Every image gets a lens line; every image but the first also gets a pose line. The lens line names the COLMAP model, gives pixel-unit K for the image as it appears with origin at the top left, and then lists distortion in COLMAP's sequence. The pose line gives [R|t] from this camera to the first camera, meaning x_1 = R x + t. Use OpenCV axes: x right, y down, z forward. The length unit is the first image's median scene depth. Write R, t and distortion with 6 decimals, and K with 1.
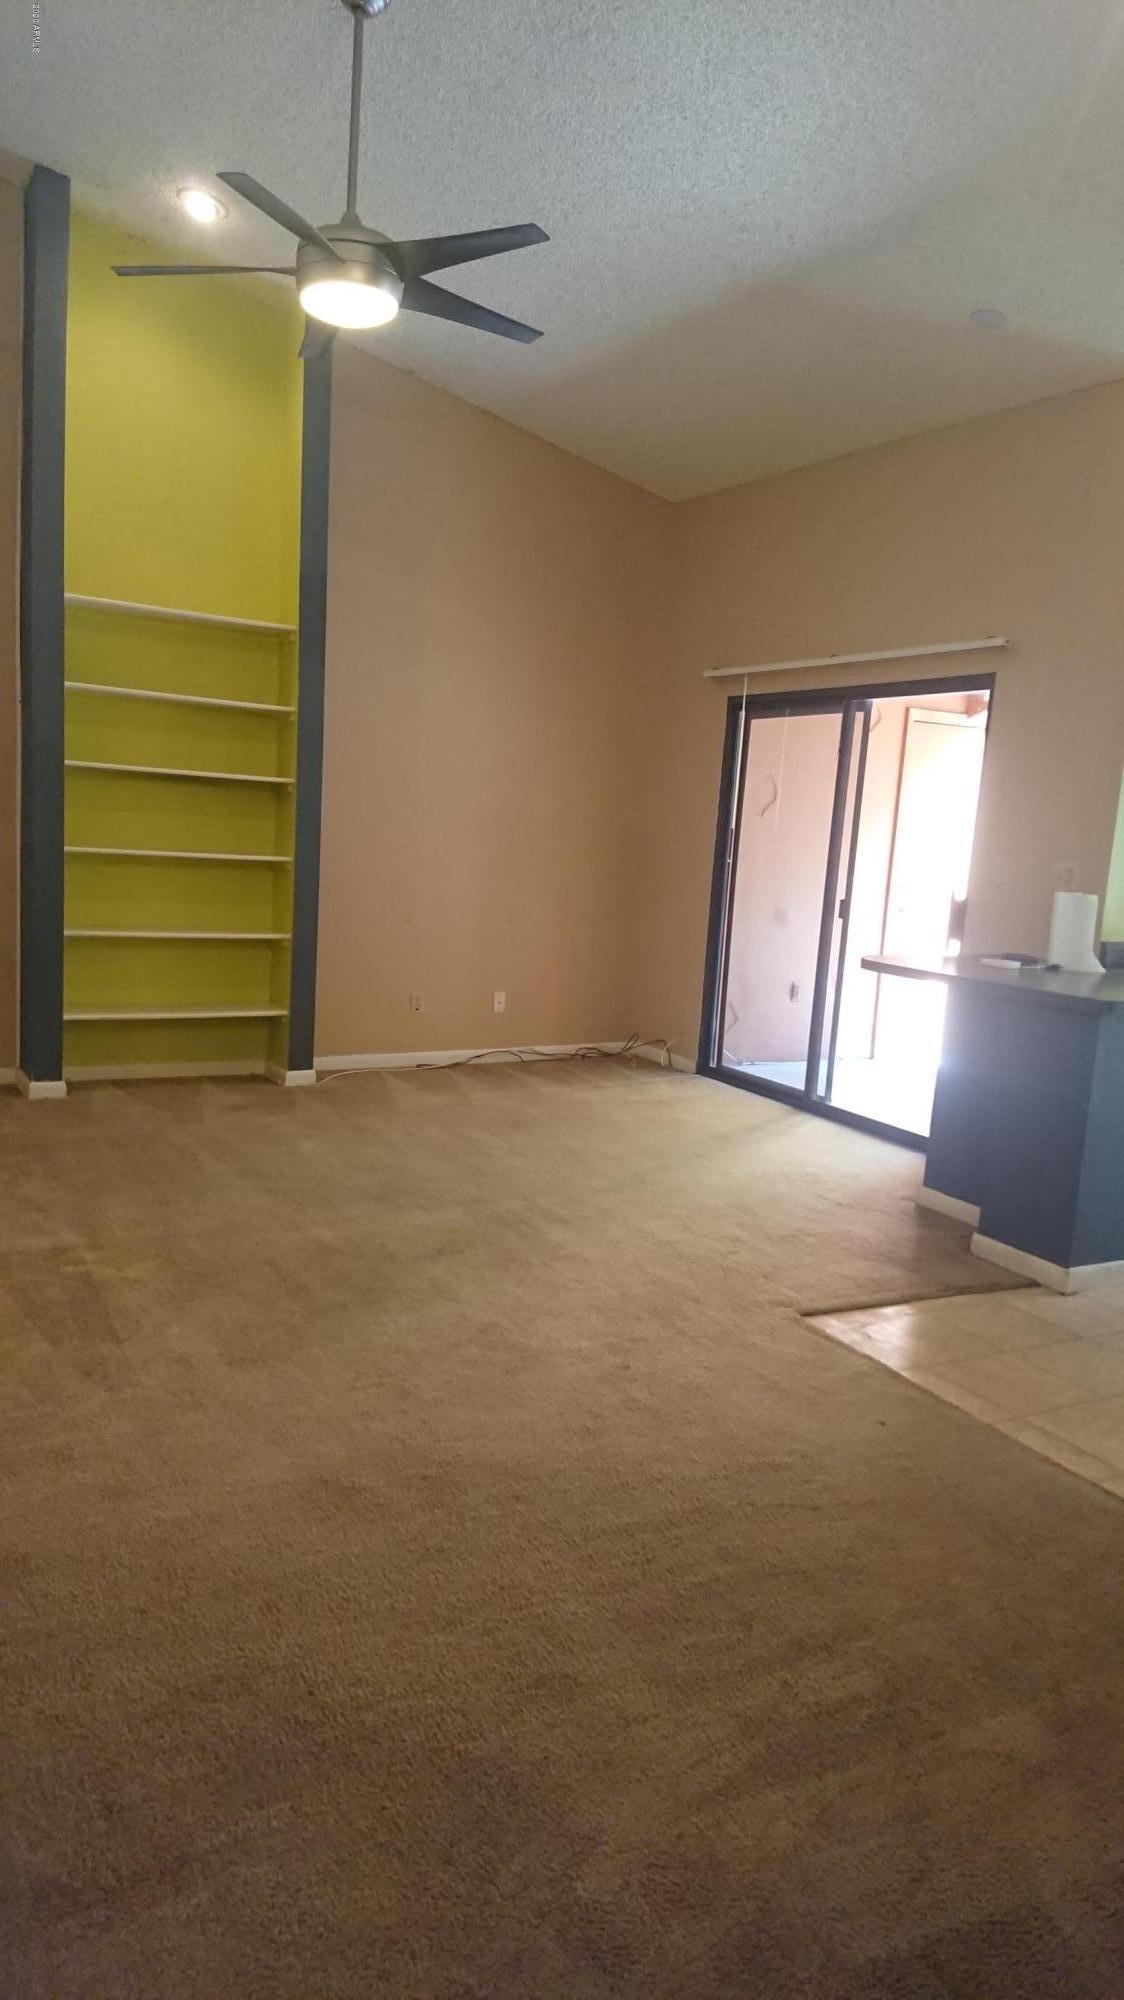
lens RADIAL K [[1327.3, 0, 562.0], [0, 1327.3, 1000.0], [0, 0, 1]] dist [0.194852, -0.289098]
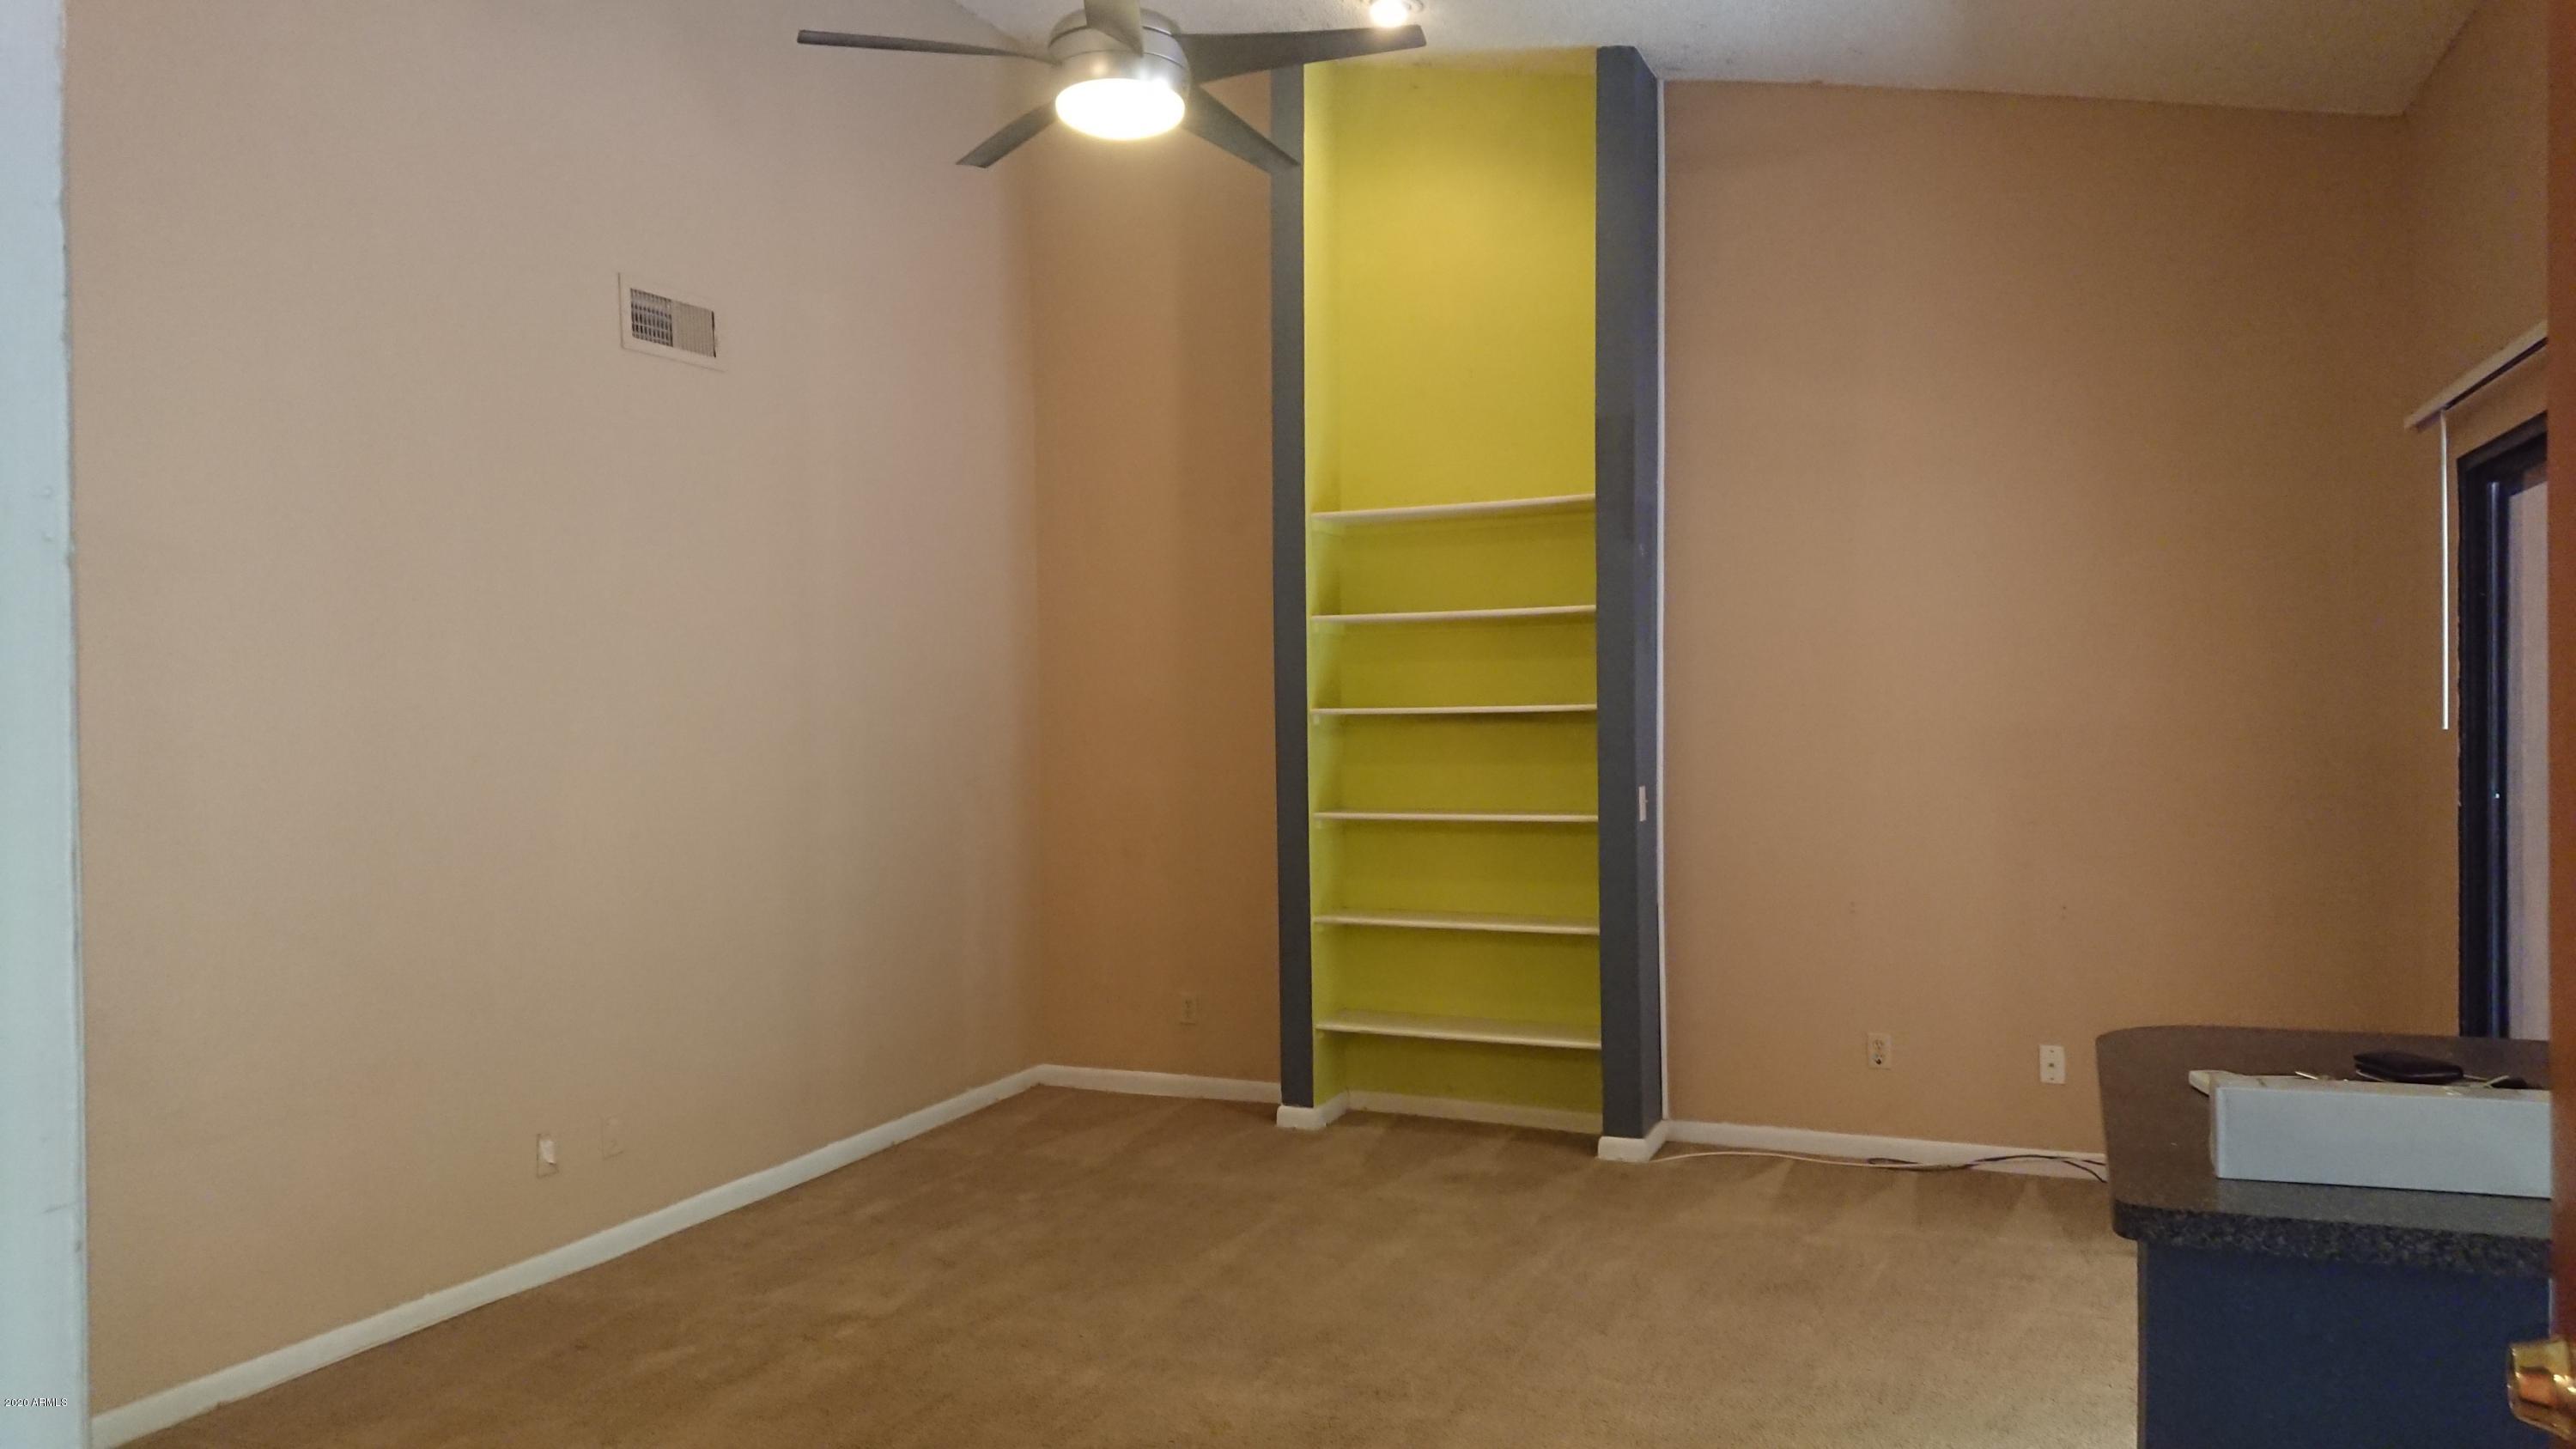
lens RADIAL K [[1709.9, 0, 1288.0], [0, 1709.9, 724.5], [0, 0, 1]] dist [0.194852, -0.289098]
pose [[0.599278, -0.065222, -0.797880, 0.420088], [-0.057576, 0.990583, -0.124219, -0.034493], [0.798468, 0.120380, 0.589879, 0.351791]]
